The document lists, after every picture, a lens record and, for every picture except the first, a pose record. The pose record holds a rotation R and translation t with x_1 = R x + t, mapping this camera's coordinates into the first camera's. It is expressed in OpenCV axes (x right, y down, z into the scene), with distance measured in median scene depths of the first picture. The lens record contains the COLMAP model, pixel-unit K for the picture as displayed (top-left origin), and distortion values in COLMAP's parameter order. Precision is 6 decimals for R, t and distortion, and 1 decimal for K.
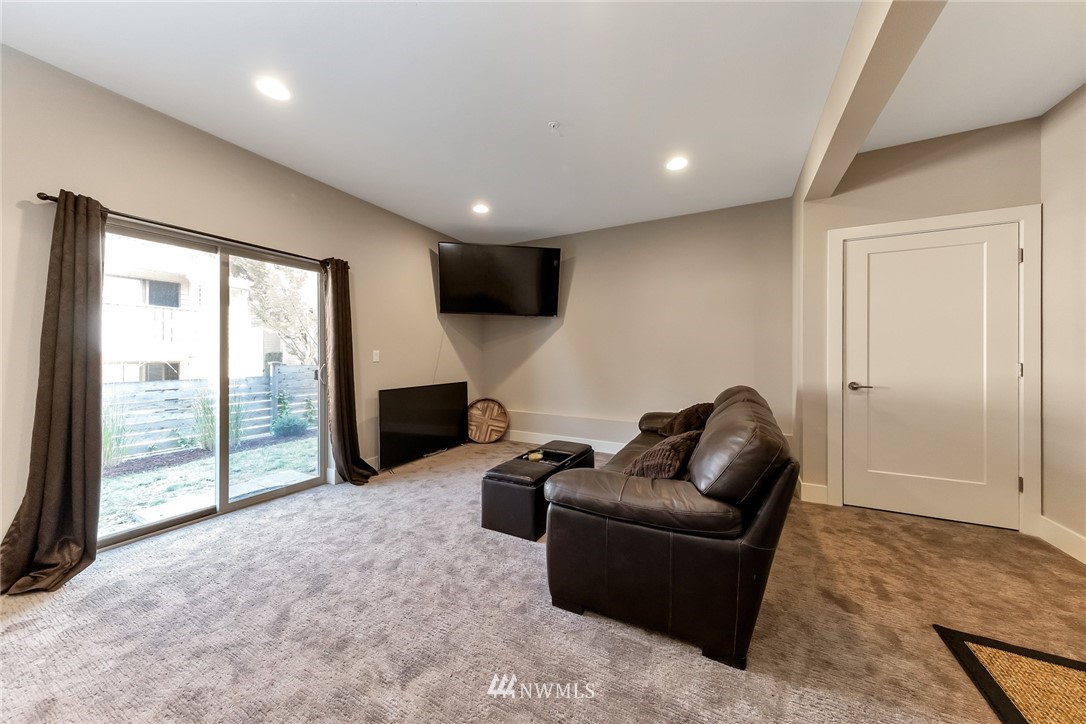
lens RADIAL K [[364.7, 0, 546.2], [0, 364.7, 355.3], [0, 0, 1]] dist [0.006372, -0.001333]
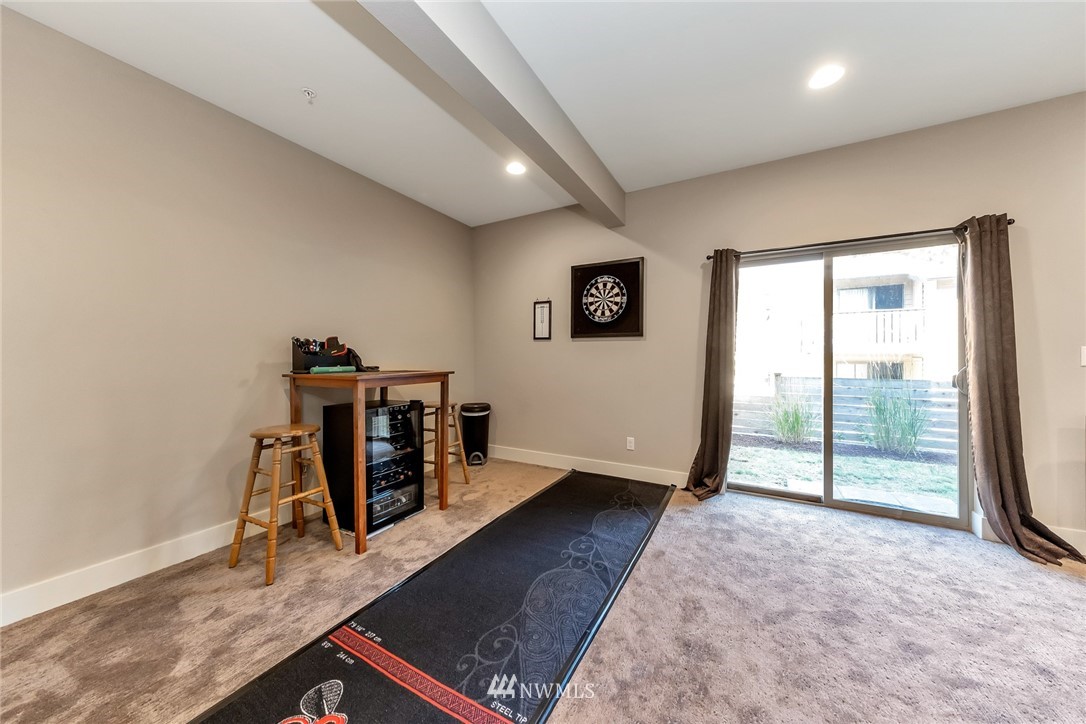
lens RADIAL K [[364.7, 0, 546.8], [0, 364.7, 364.7], [0, 0, 1]] dist [0.006372, -0.001333]
pose [[-0.022476, 0.022401, -0.999496, 0.186487], [0.002353, 0.999747, 0.022354, 0.000252], [0.999745, -0.001850, -0.022523, 0.234498]]
